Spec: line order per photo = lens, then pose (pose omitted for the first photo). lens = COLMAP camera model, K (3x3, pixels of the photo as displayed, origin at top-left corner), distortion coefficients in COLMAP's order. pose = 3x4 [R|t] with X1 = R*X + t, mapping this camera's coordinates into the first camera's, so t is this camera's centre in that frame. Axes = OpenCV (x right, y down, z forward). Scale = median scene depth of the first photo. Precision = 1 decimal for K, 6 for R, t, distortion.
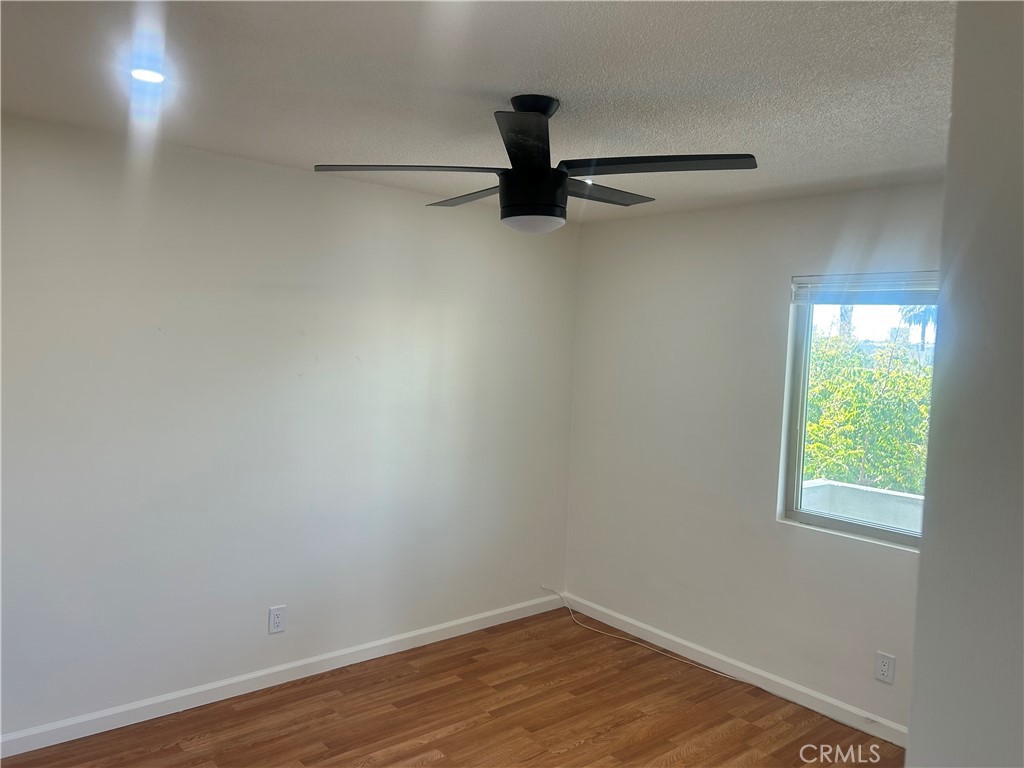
lens RADIAL K [[781.7, 0, 512.0], [0, 781.7, 384.0], [0, 0, 1]] dist [-0.037098, -0.000033]
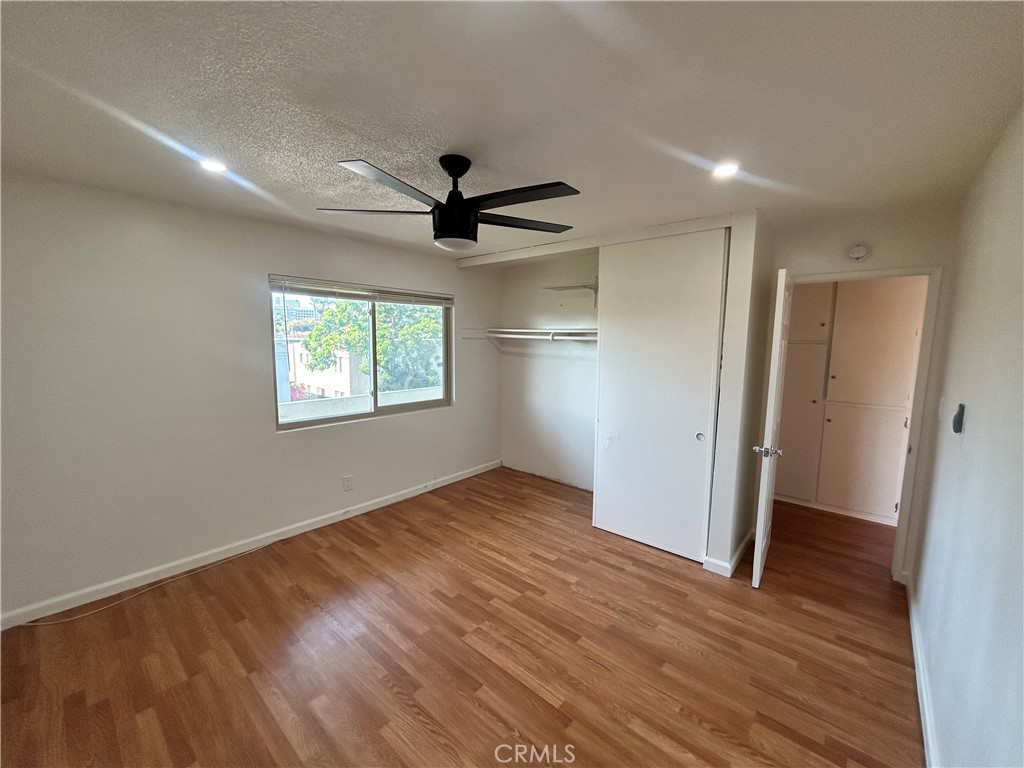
lens RADIAL K [[413.3, 0, 512.0], [0, 413.3, 384.0], [0, 0, 1]] dist [-0.000486, -0.000249]
pose [[-0.144756, -0.163786, 0.975818, -0.535097], [0.029986, 0.985026, 0.169780, -0.051088], [-0.989013, 0.053838, -0.137677, 0.655276]]
